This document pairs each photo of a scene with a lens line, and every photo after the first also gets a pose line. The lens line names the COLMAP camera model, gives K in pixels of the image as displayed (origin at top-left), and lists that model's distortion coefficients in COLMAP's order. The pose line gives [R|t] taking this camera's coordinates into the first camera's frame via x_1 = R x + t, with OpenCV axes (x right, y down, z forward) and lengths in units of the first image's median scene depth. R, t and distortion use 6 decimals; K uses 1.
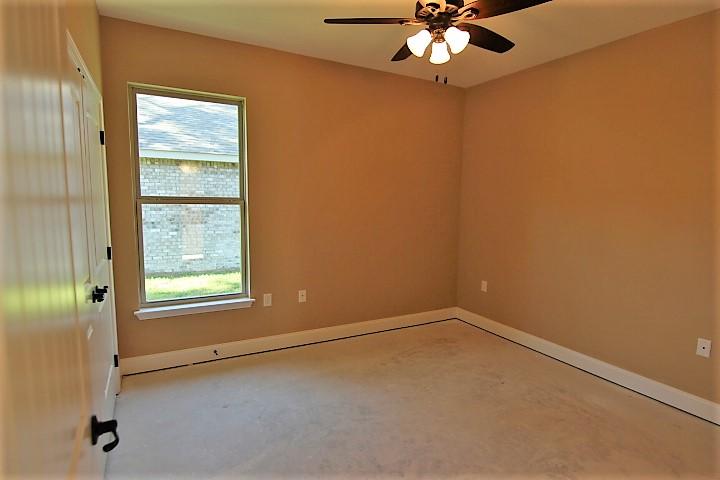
lens RADIAL K [[390.9, 0, 365.8], [0, 390.9, 242.2], [0, 0, 1]] dist [-0.002398, -0.008341]
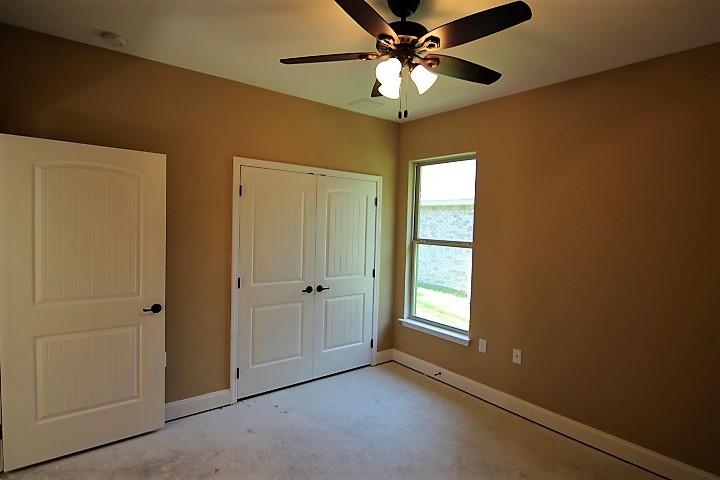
lens RADIAL K [[390.9, 0, 365.8], [0, 390.9, 242.2], [0, 0, 1]] dist [-0.002398, -0.008341]
pose [[0.174808, 0.032979, -0.984050, 0.691222], [-0.141721, 0.989874, 0.007999, -0.081538], [0.974350, 0.138062, 0.177712, 0.521099]]
